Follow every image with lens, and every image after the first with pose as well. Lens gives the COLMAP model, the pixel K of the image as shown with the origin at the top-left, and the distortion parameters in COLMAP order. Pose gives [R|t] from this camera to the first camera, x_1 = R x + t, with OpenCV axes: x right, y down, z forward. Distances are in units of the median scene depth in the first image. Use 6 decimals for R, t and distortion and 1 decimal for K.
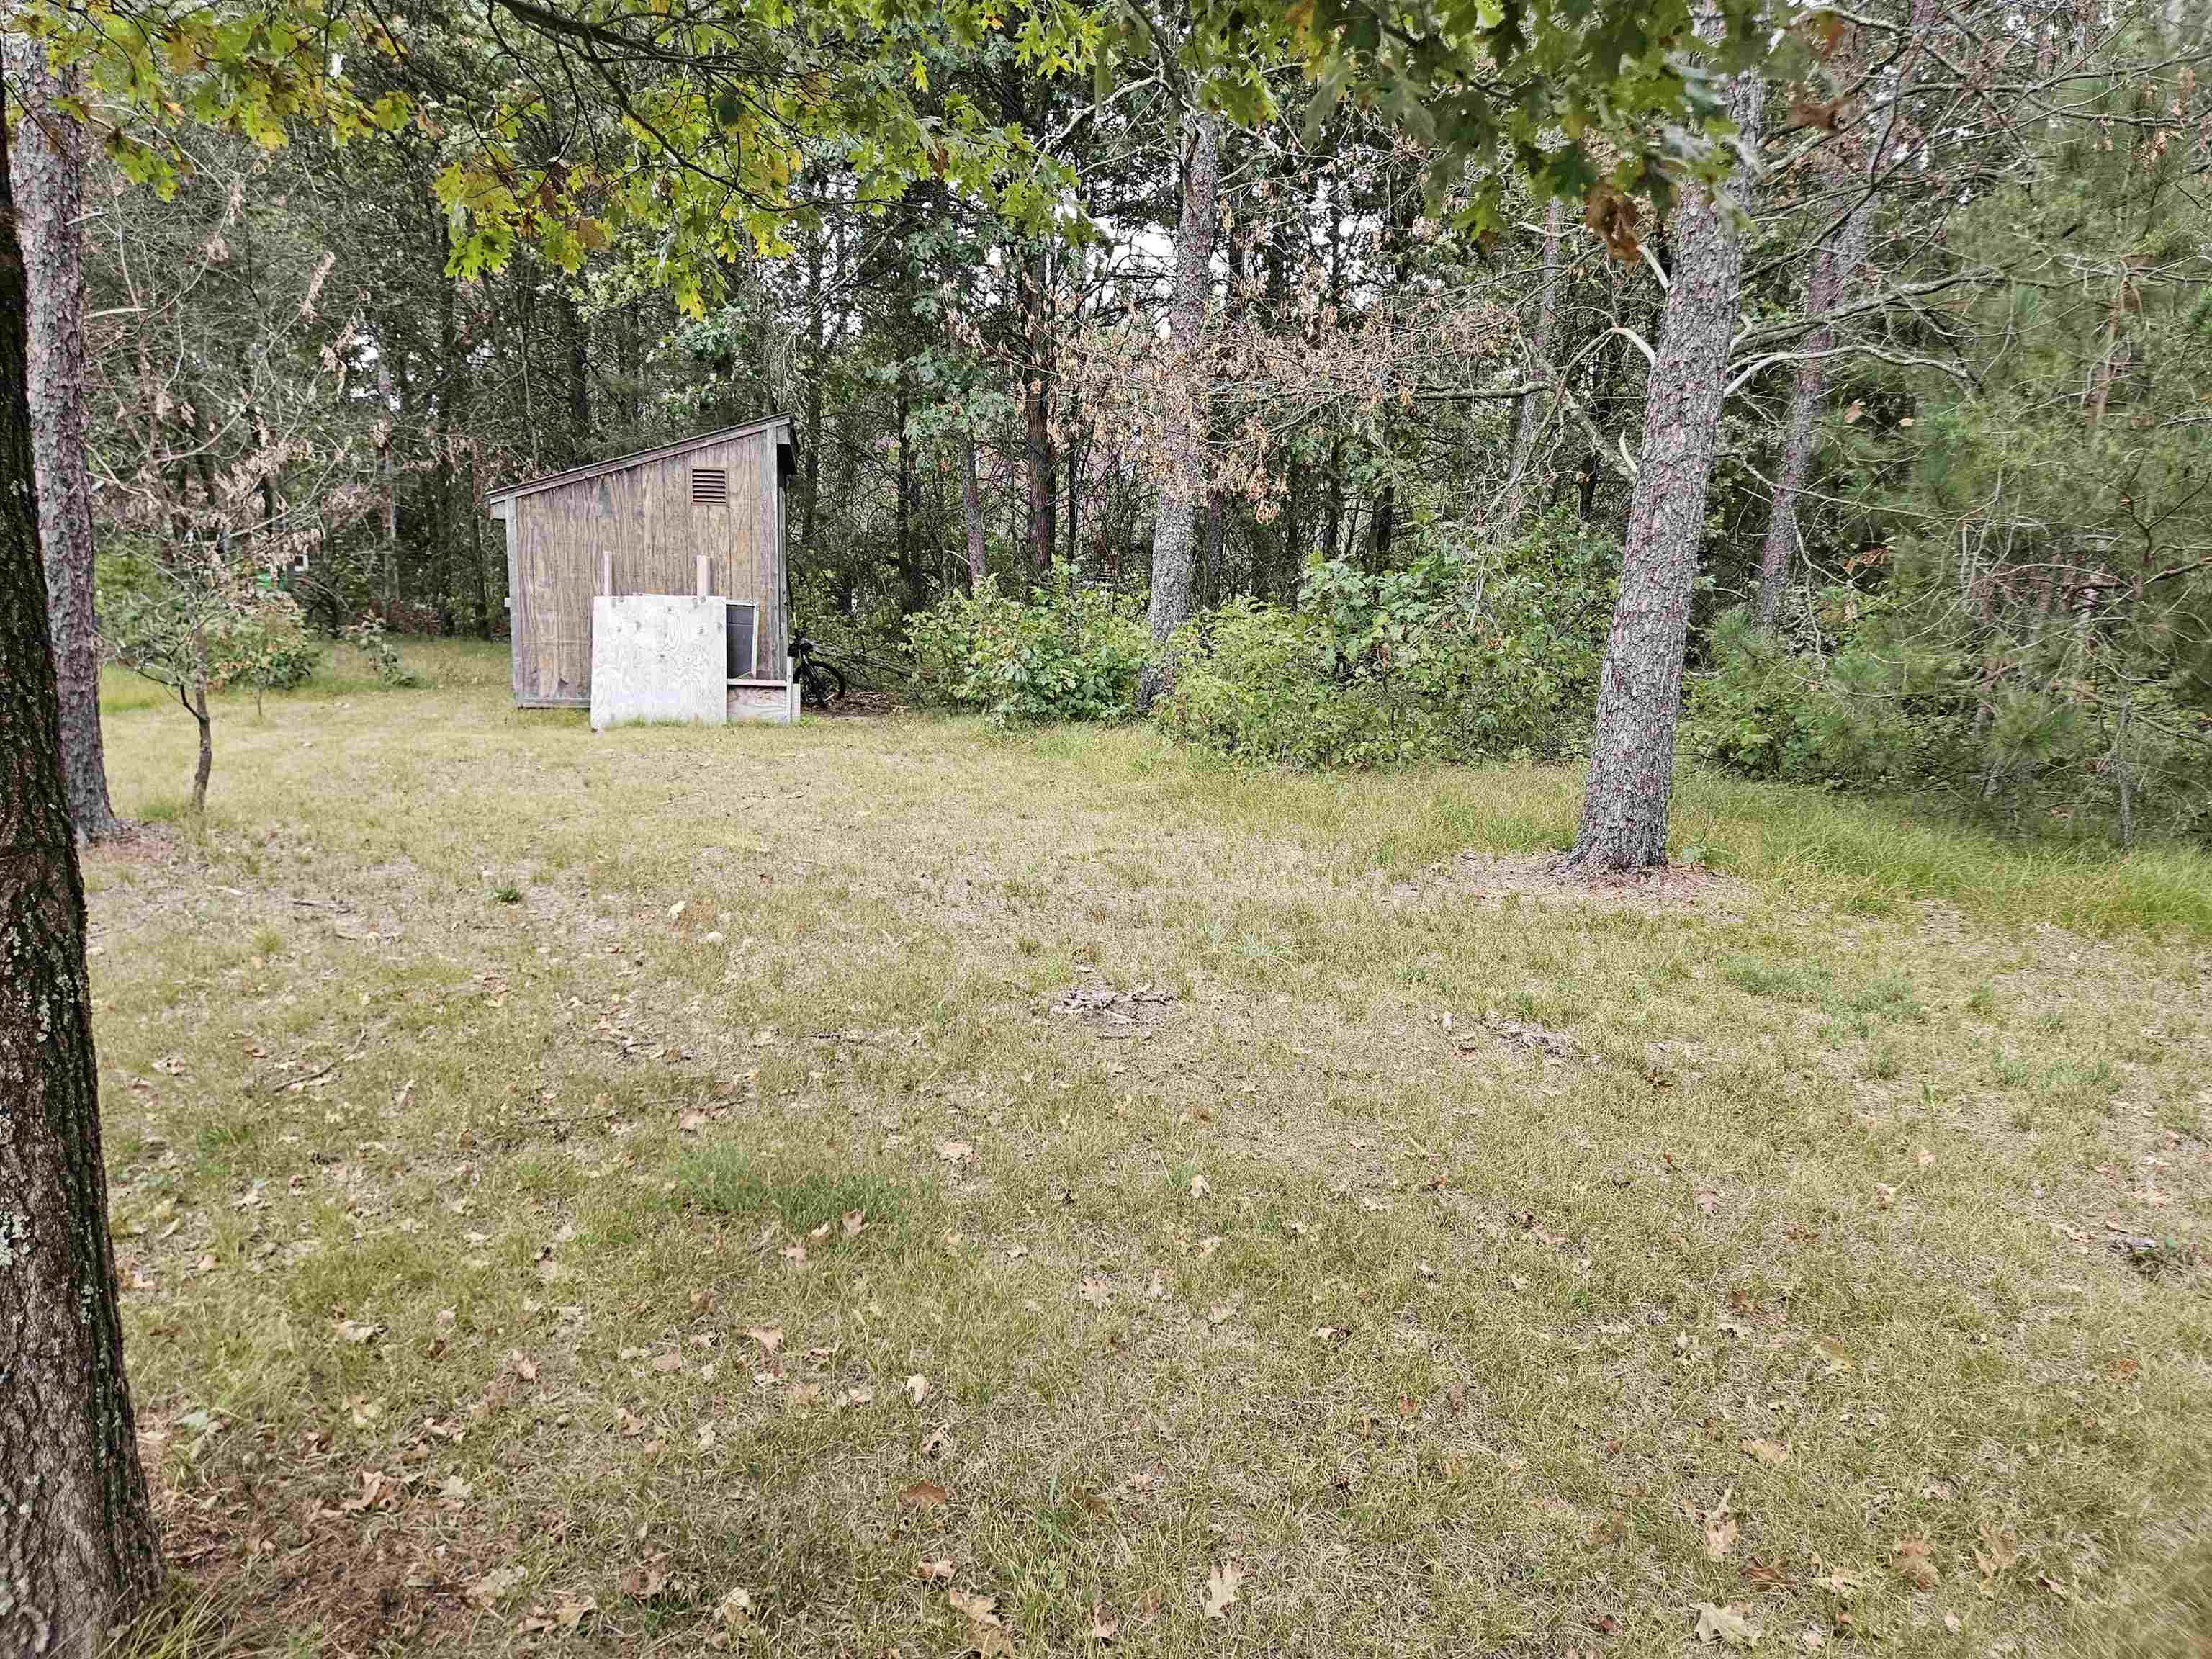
lens RADIAL K [[1486.0, 0, 1097.8], [0, 1486.0, 825.3], [0, 0, 1]] dist [0.028148, -0.004213]
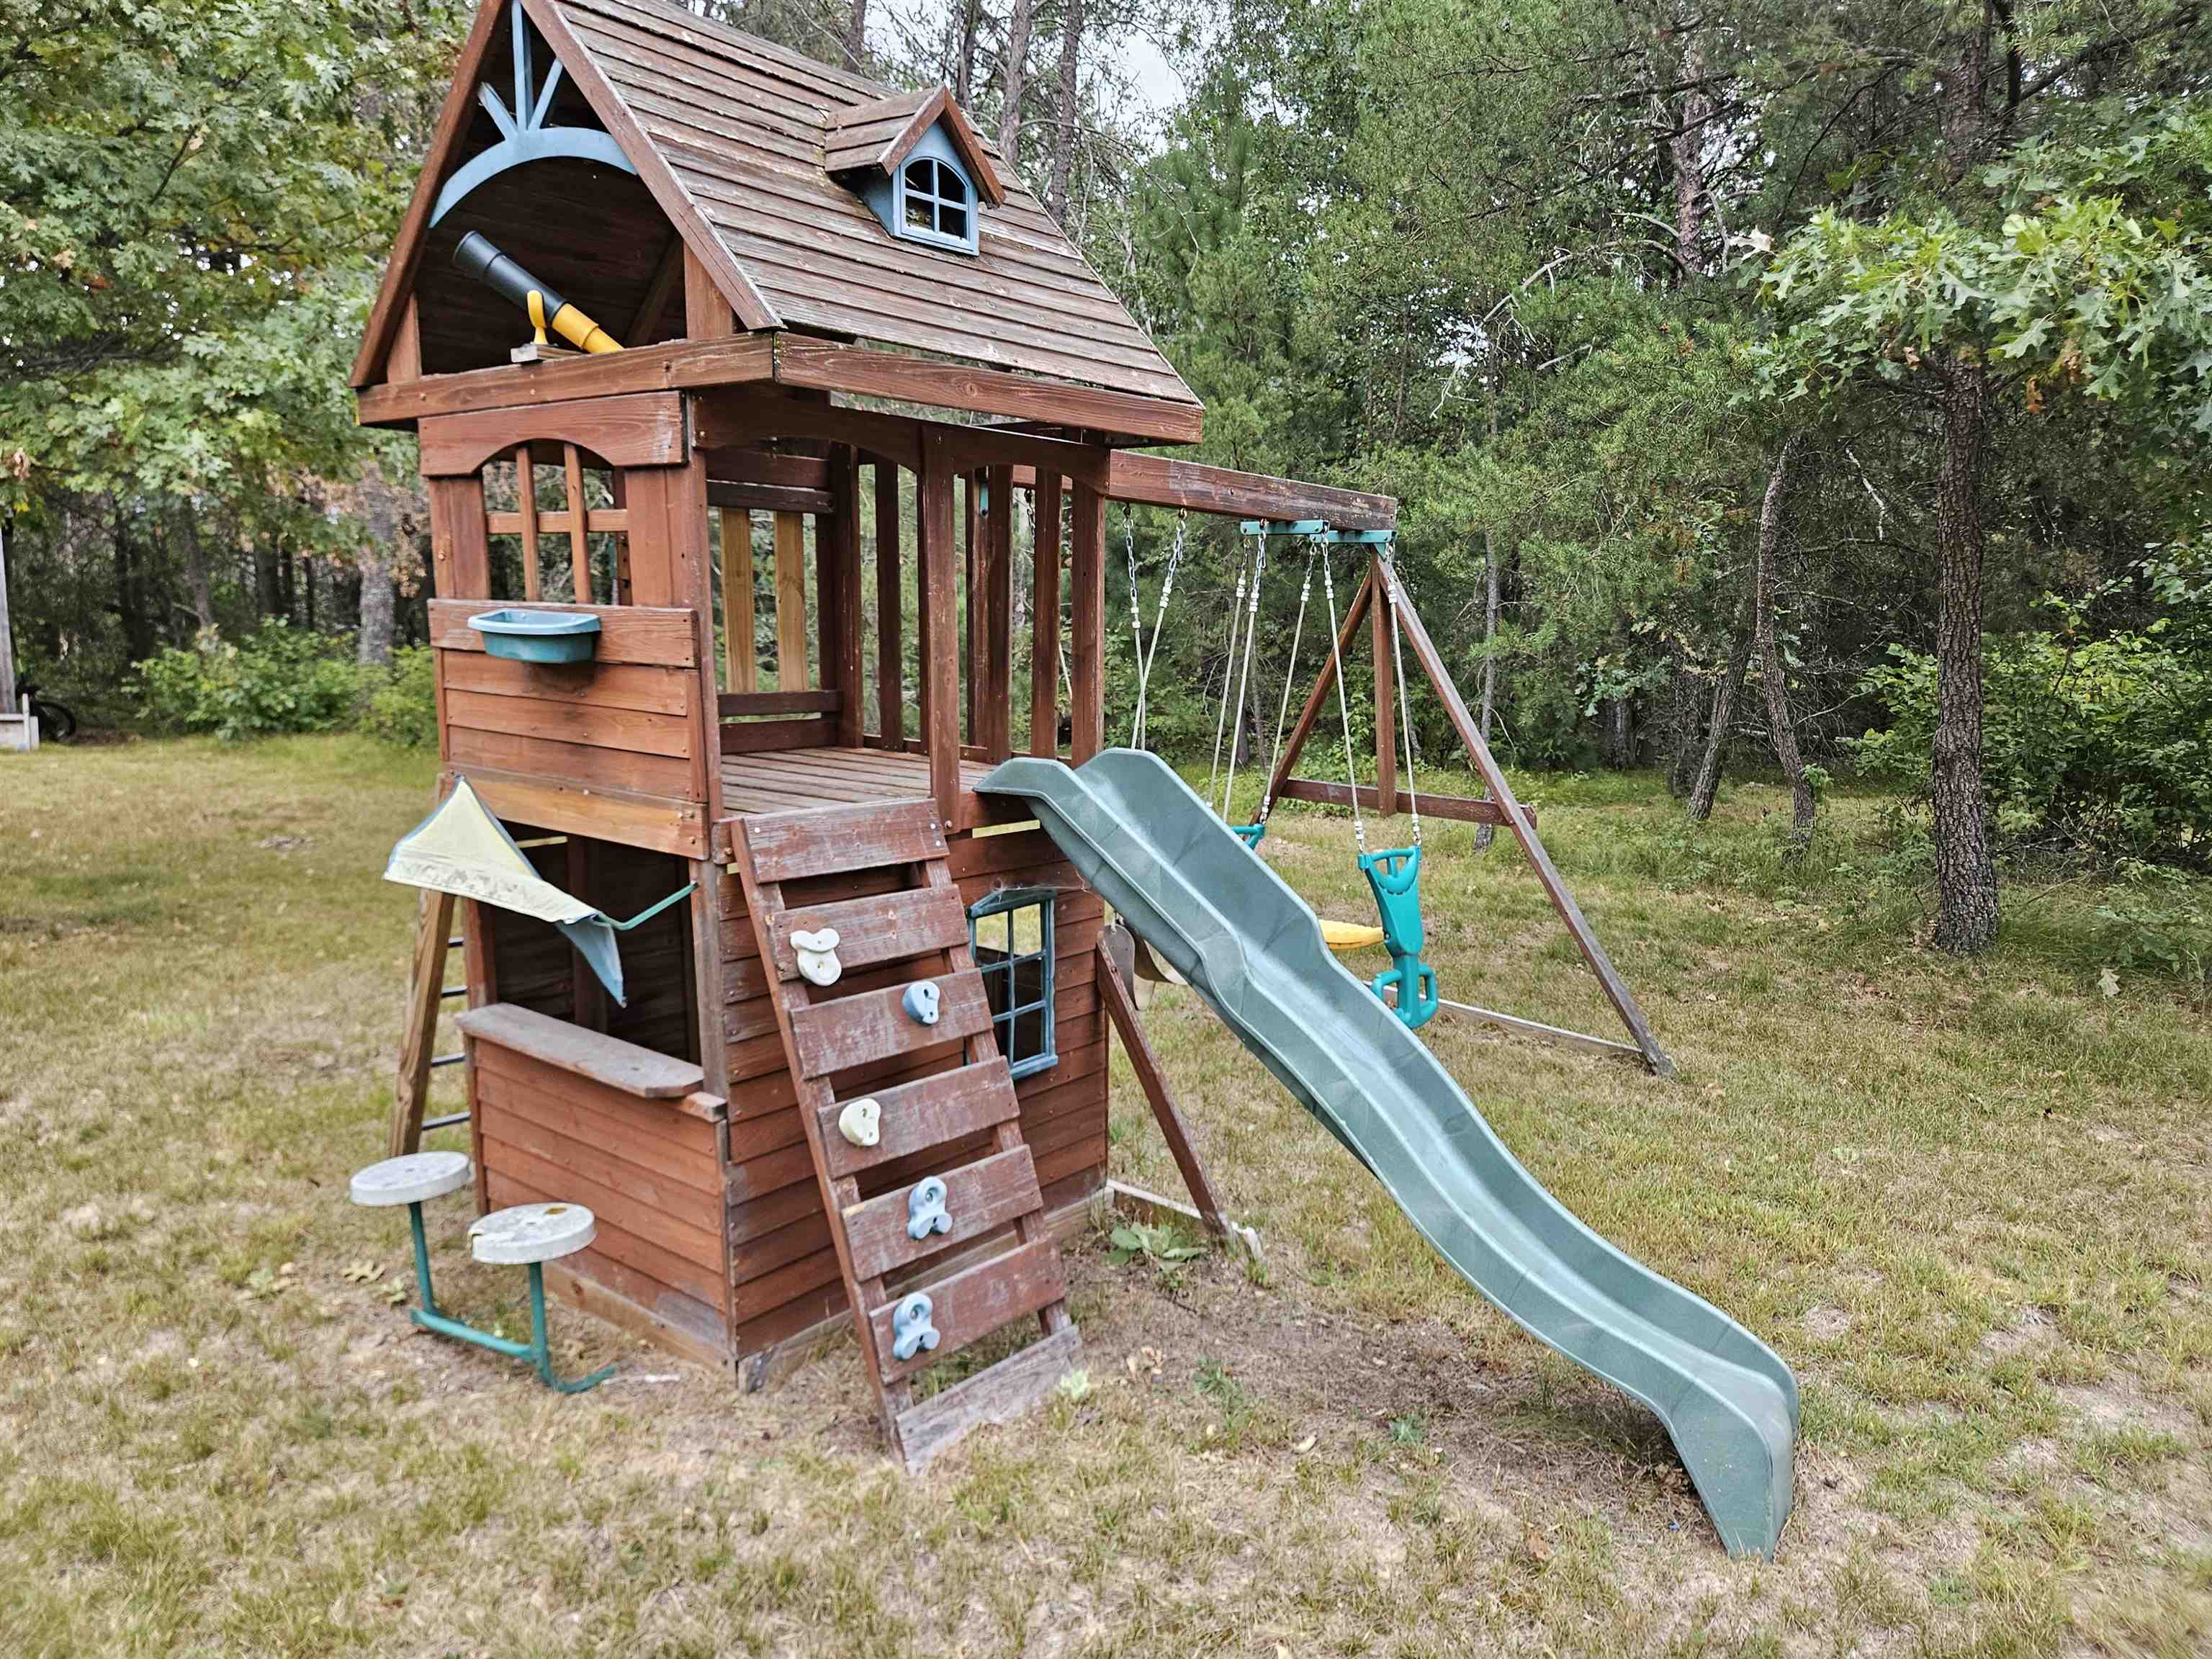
lens RADIAL K [[1486.0, 0, 1095.3], [0, 1486.0, 836.2], [0, 0, 1]] dist [0.028148, -0.004213]
pose [[0.903236, -0.083250, 0.420993, 0.065354], [0.087735, 0.996105, 0.008740, 0.080972], [-0.420081, 0.029041, 0.907022, -0.573662]]
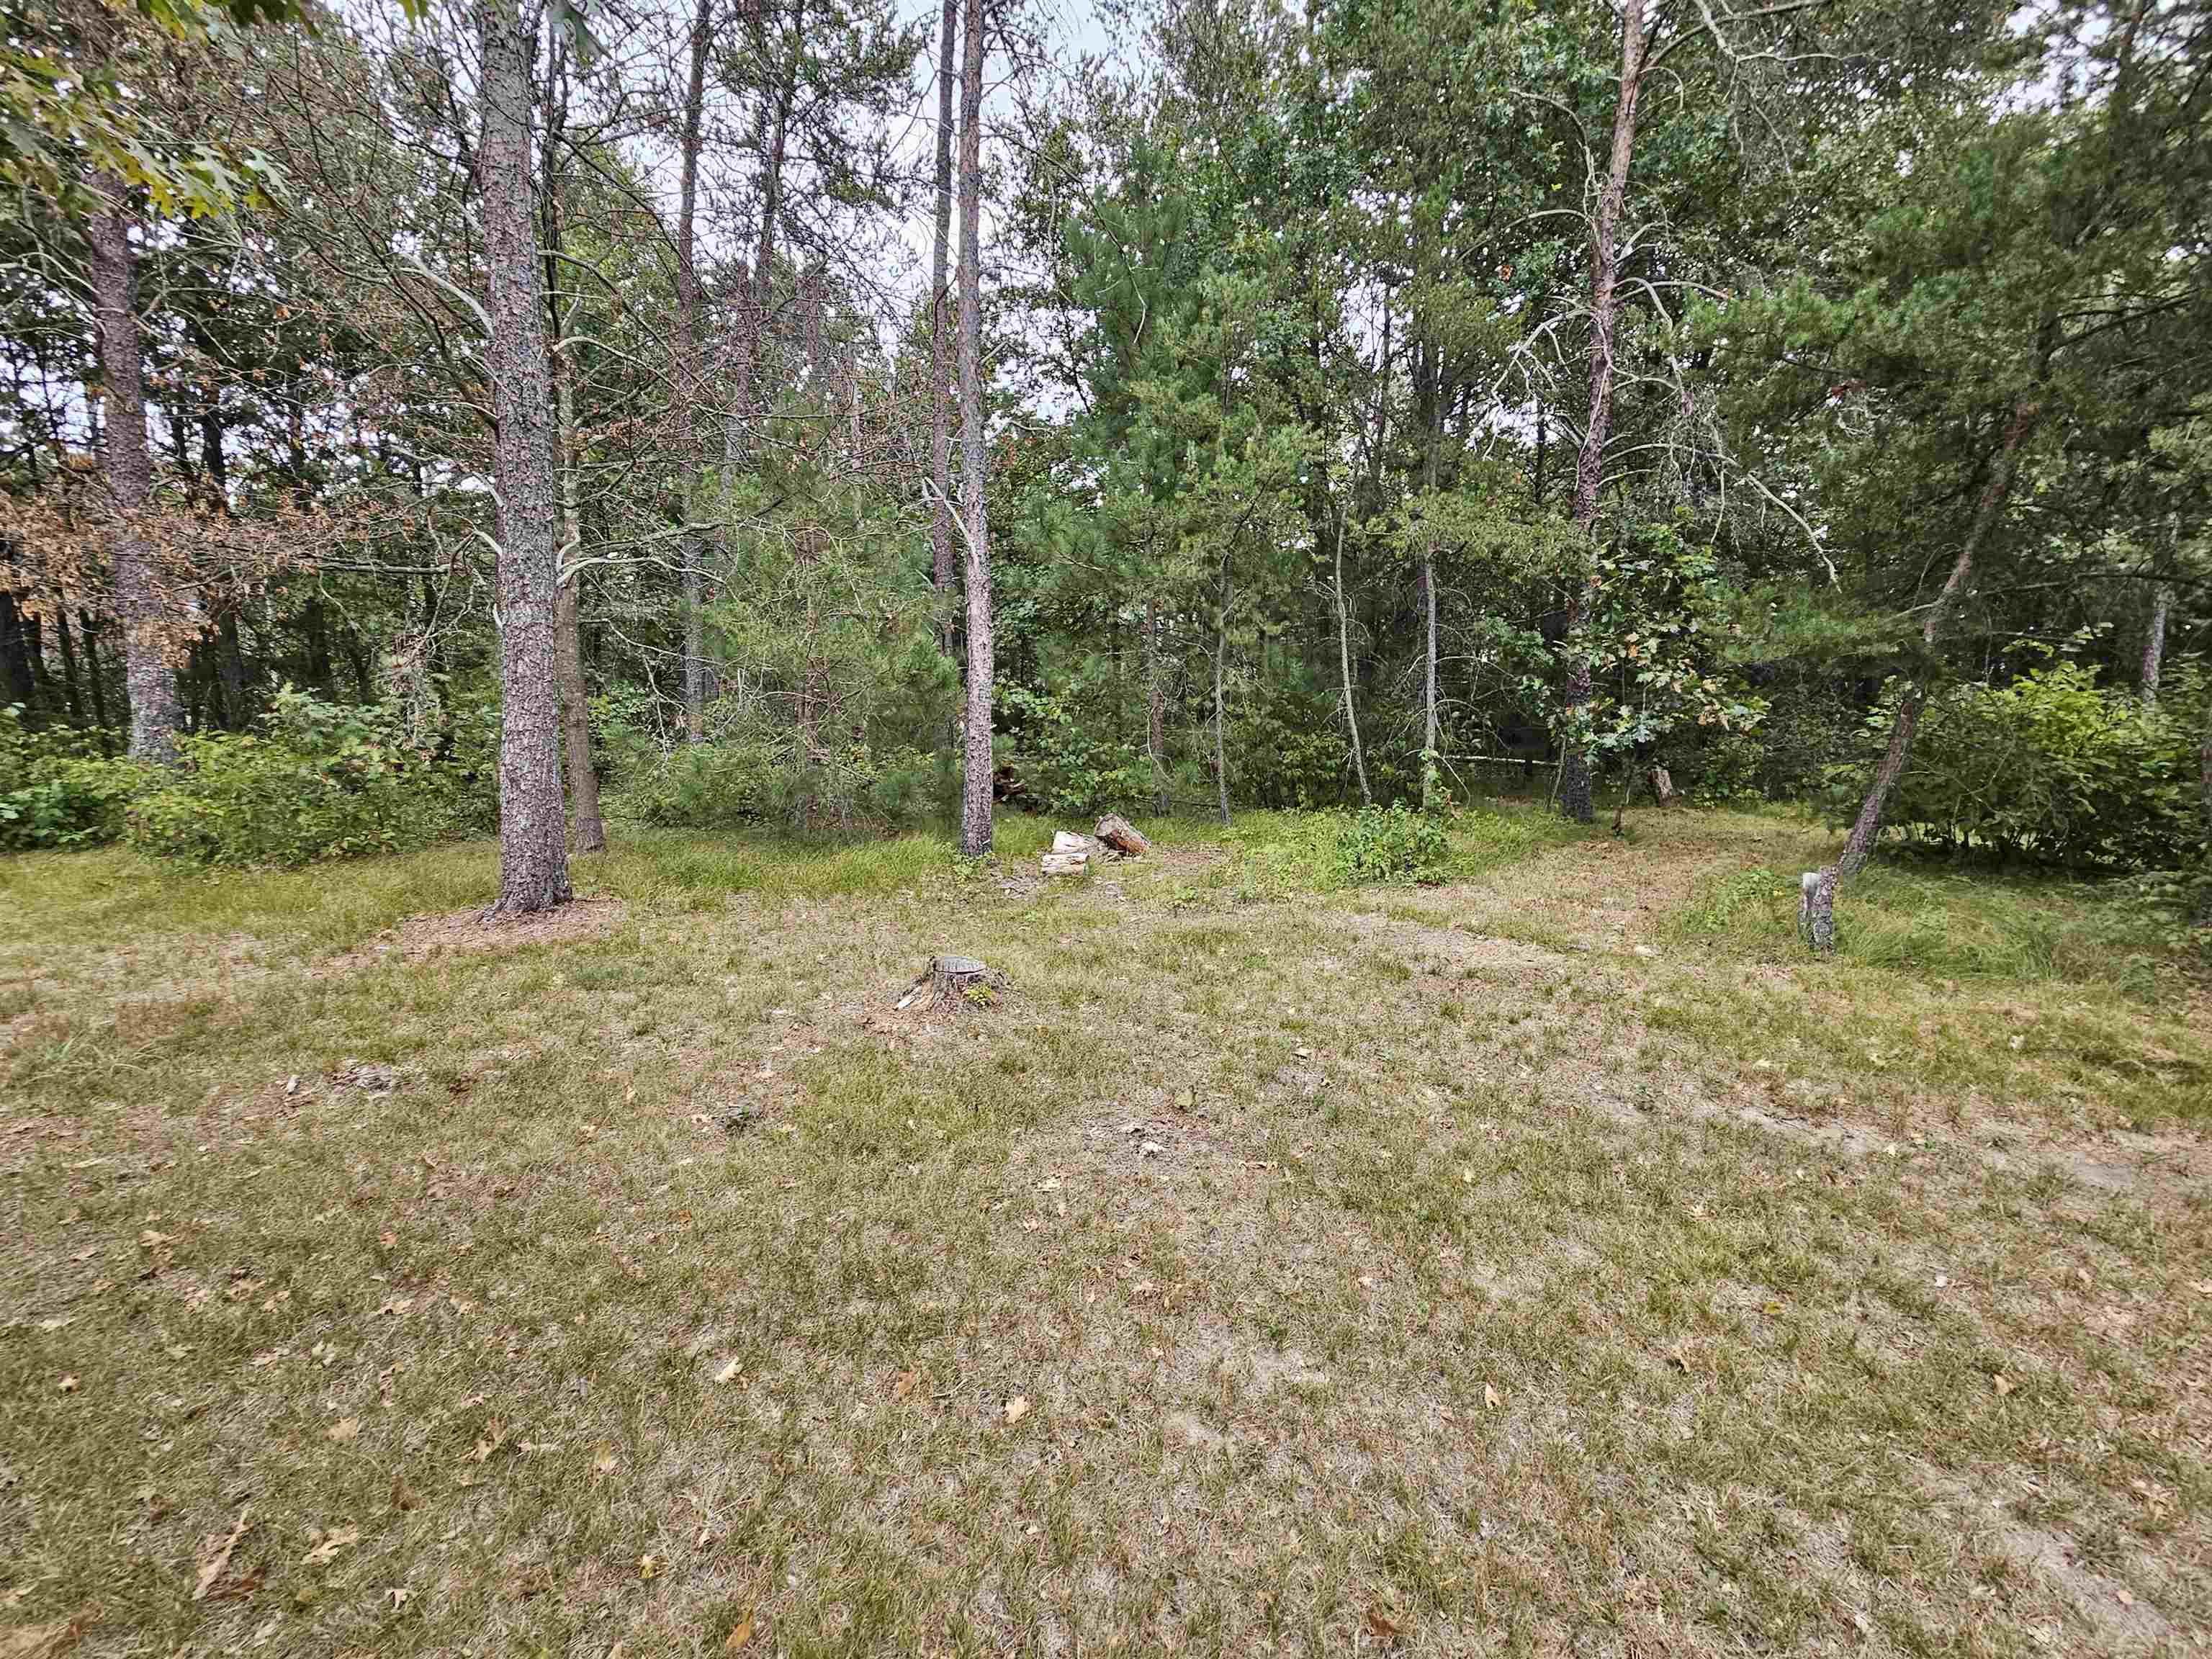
lens RADIAL K [[905.9, 0, 1108.4], [0, 905.9, 820.7], [0, 0, 1]] dist [0.004599, -0.000842]
pose [[0.707610, -0.127825, 0.694945, 0.092317], [0.142907, 0.989066, 0.036413, -0.005322], [-0.692001, 0.073546, 0.718141, -0.006658]]
